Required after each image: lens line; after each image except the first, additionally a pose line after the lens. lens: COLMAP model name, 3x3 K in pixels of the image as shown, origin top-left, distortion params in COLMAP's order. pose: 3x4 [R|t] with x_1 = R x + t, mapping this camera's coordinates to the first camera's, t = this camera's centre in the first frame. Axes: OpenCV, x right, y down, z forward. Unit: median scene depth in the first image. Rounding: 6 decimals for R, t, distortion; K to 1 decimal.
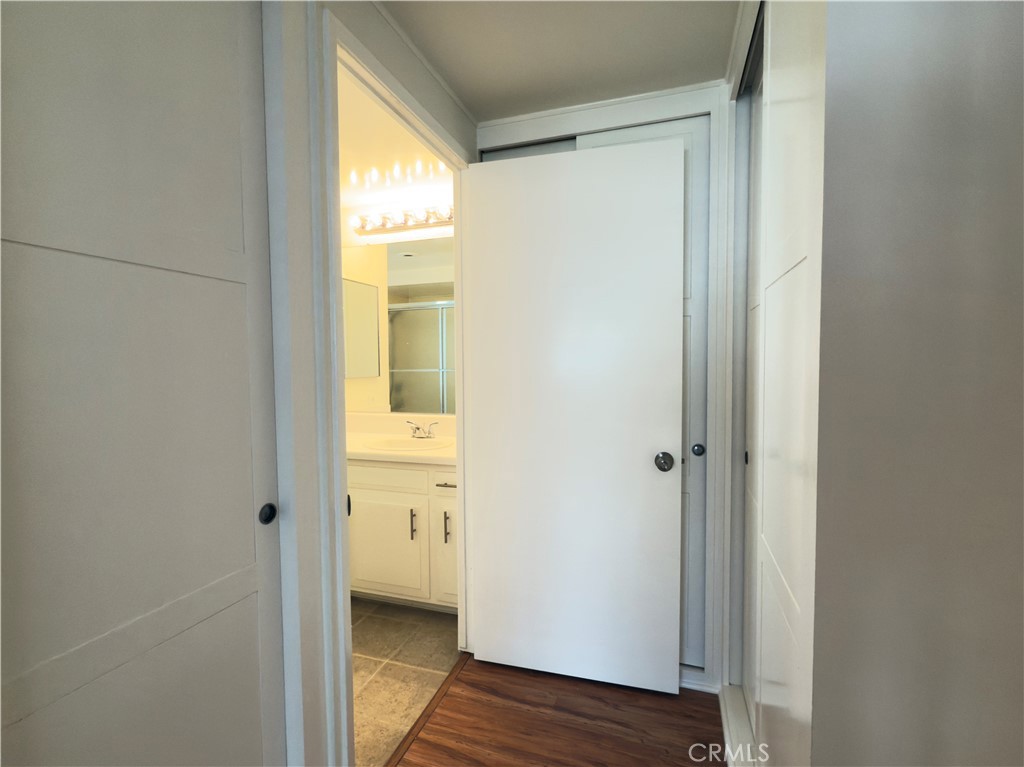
lens RADIAL K [[474.9, 0, 512.0], [0, 474.9, 383.5], [0, 0, 1]] dist [0.002583, 0.000459]
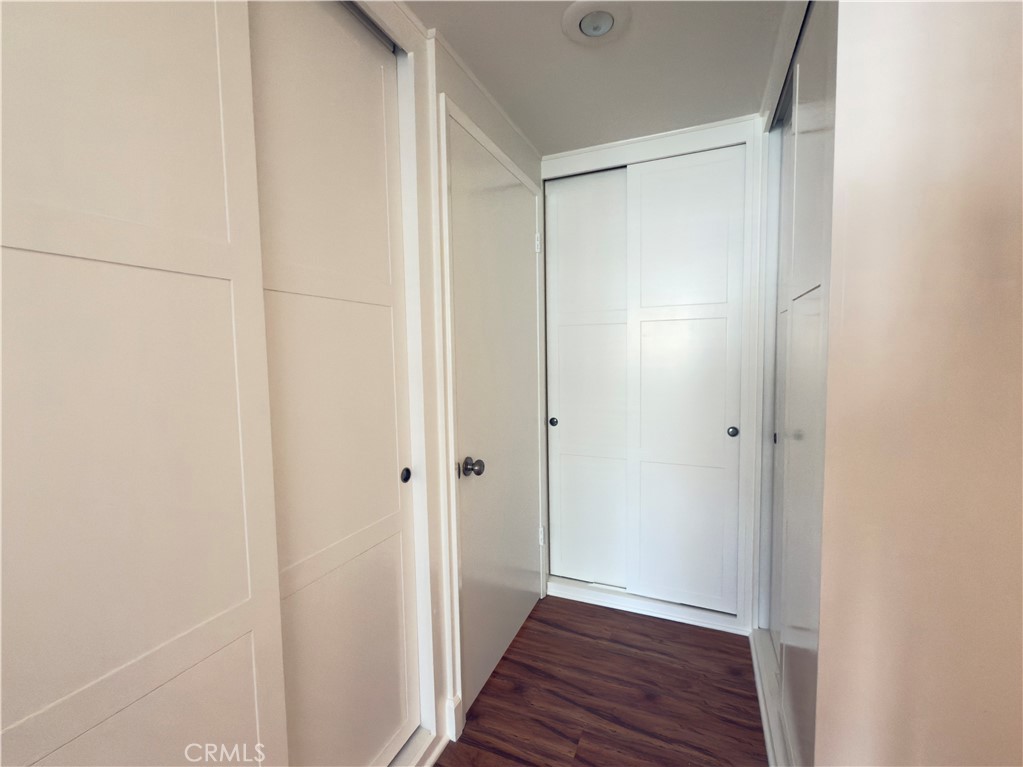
lens RADIAL K [[445.0, 0, 511.5], [0, 445.0, 383.5], [0, 0, 1]] dist [0.000902, -0.000221]
pose [[0.996597, -0.003403, -0.082359, -0.068098], [0.005571, 0.999644, 0.026107, -0.012727], [0.082241, -0.026477, 0.996261, -0.151102]]
